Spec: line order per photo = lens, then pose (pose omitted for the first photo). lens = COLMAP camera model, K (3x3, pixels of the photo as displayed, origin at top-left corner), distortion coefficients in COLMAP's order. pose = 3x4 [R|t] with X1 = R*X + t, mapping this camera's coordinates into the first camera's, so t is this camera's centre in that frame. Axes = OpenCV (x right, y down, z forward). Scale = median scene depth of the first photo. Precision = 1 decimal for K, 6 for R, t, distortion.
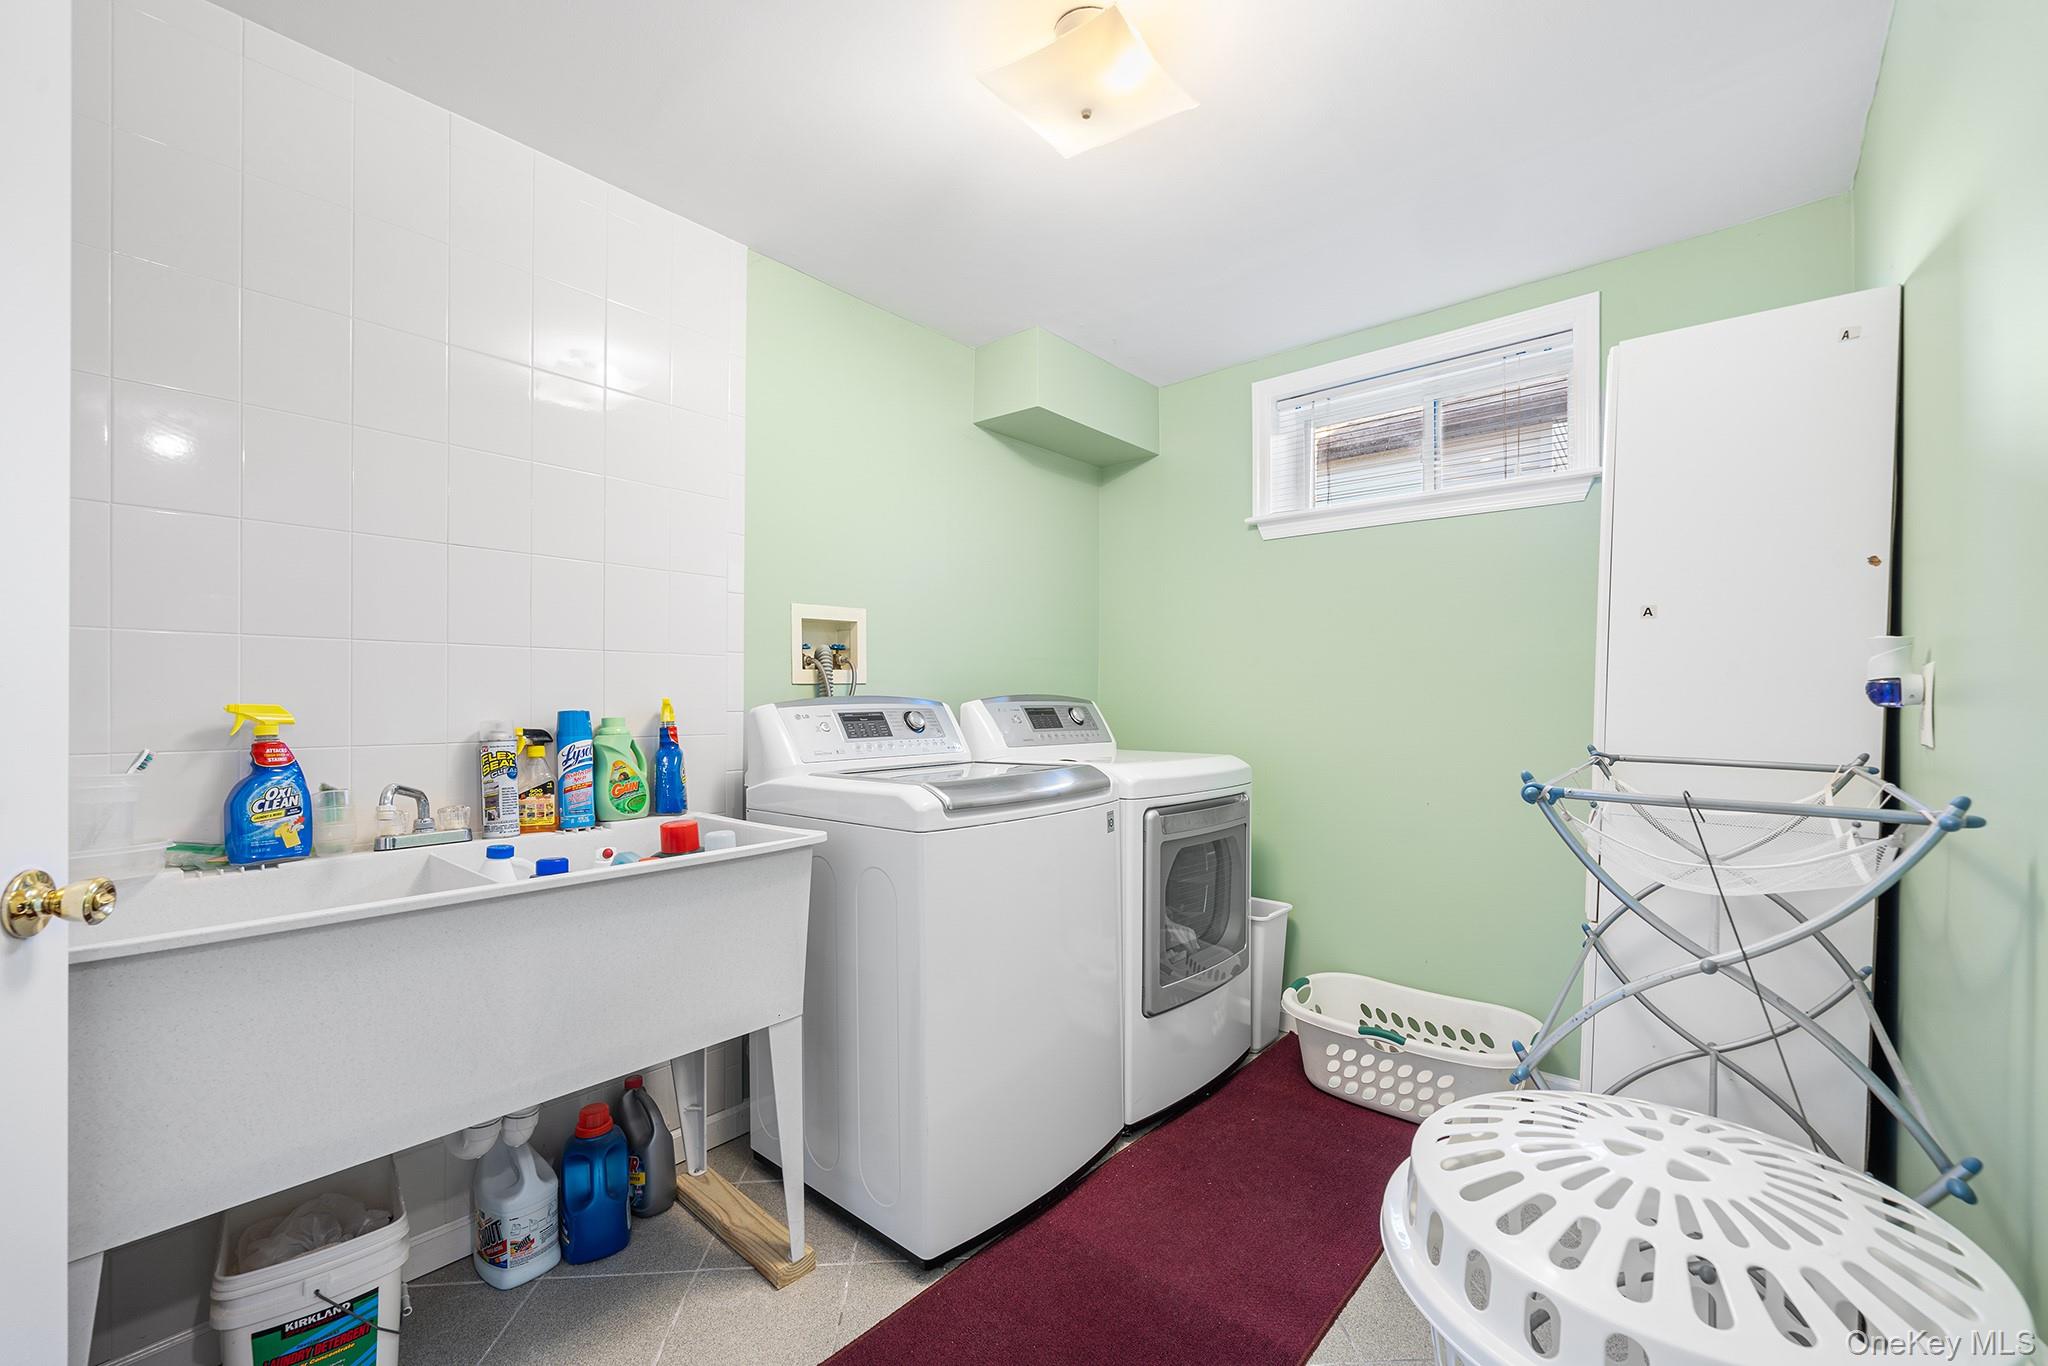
lens RADIAL K [[818.0, 0, 1022.1], [0, 818.0, 696.5], [0, 0, 1]] dist [-0.000126, 0.000059]
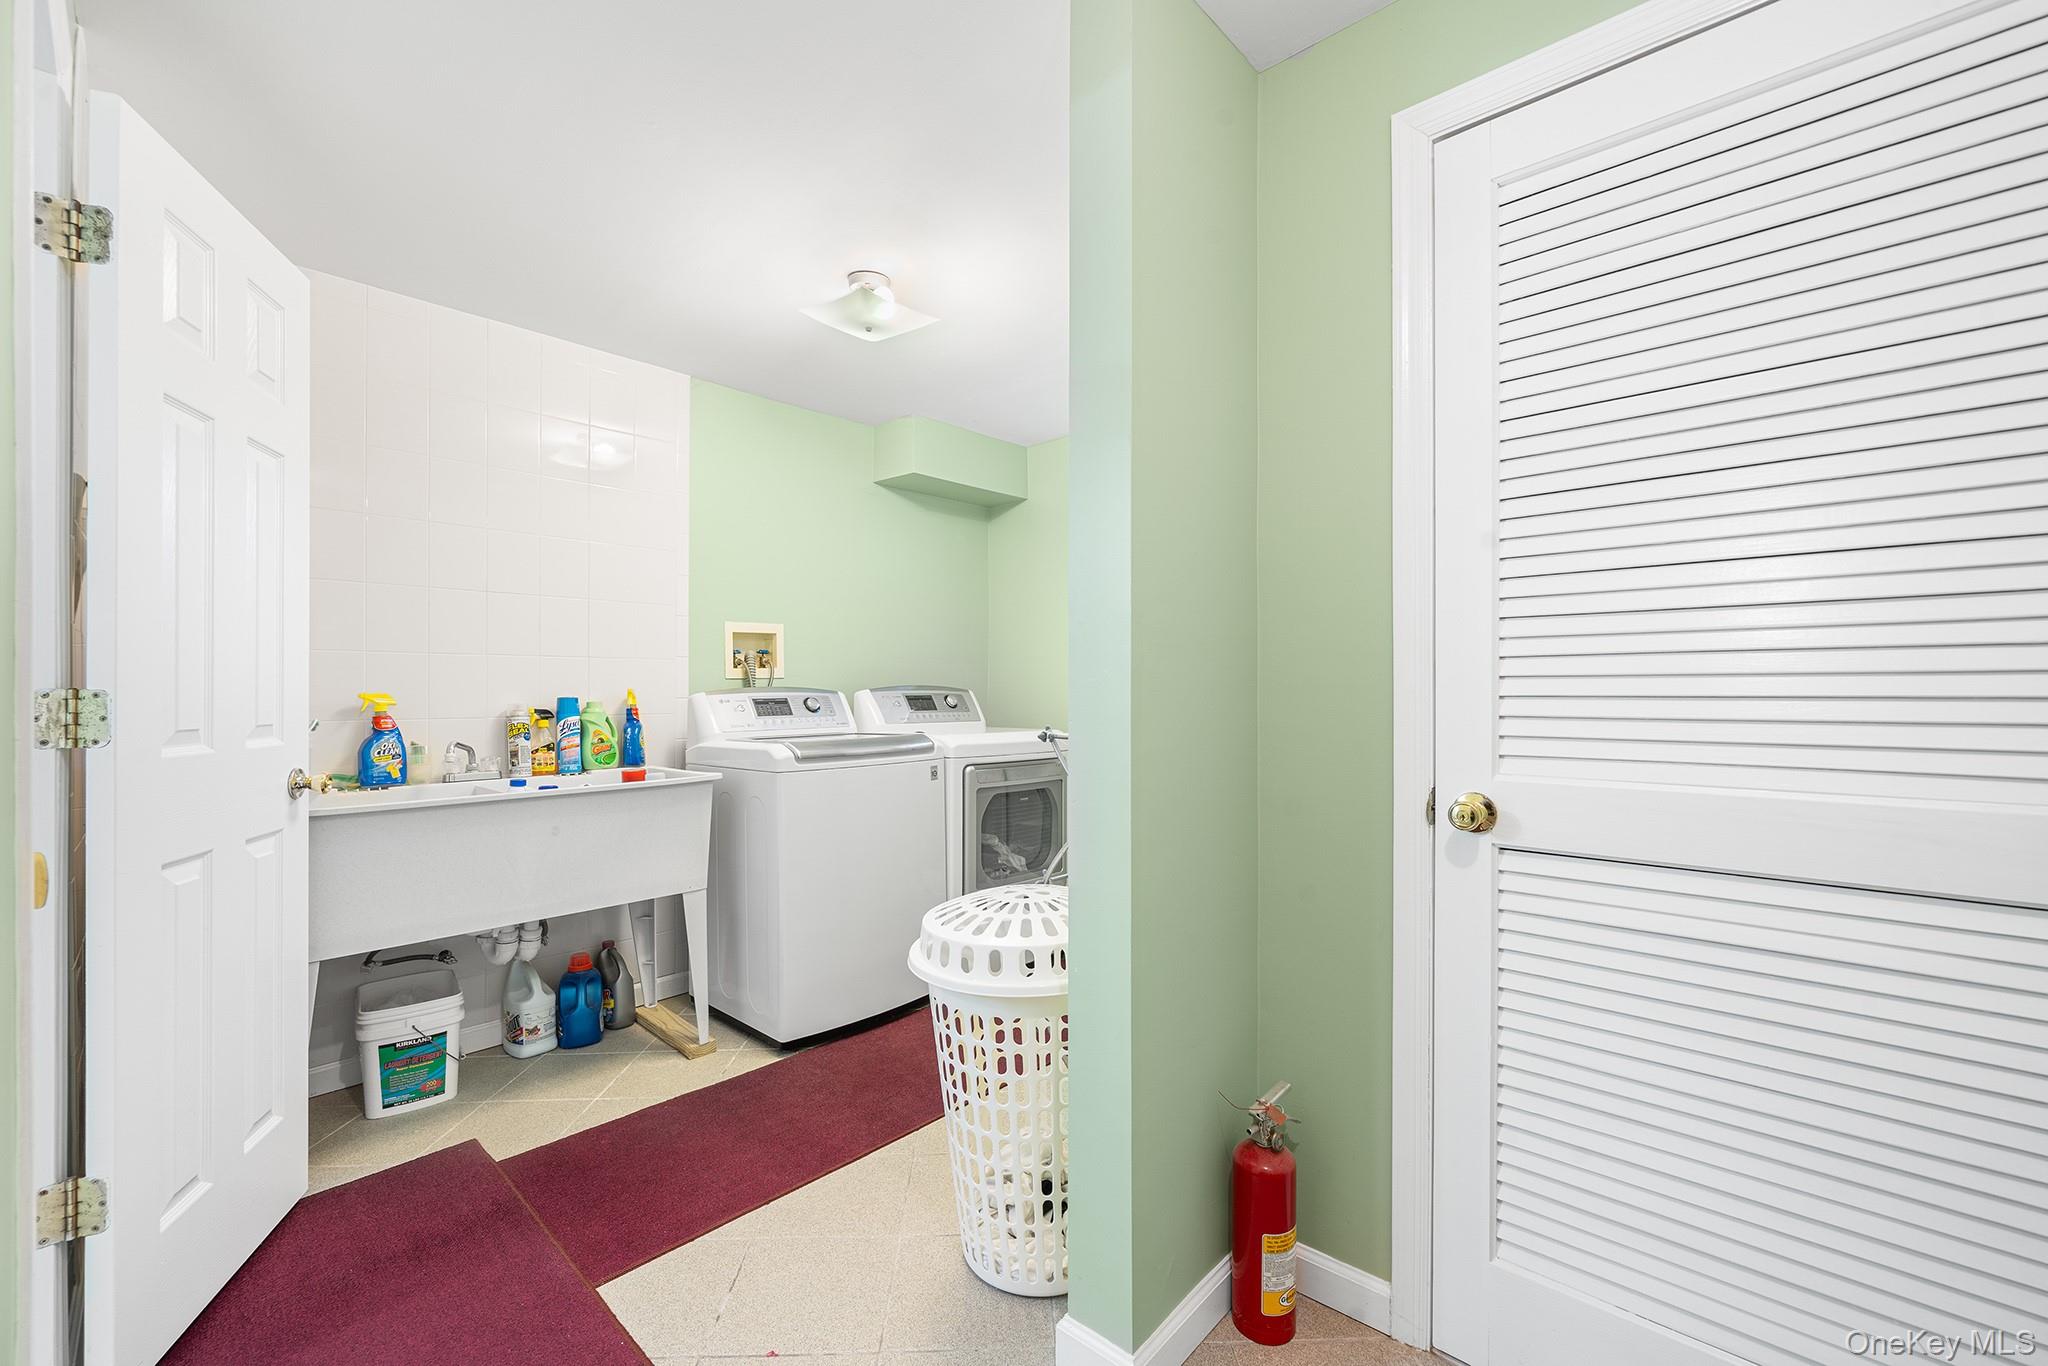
lens RADIAL K [[818.0, 0, 1026.7], [0, 818.0, 682.8], [0, 0, 1]] dist [-0.000126, 0.000059]
pose [[0.999535, -0.003576, -0.030283, 0.356093], [0.003413, 0.999980, -0.005410, 0.001794], [0.030301, 0.005304, 0.999527, -0.502622]]
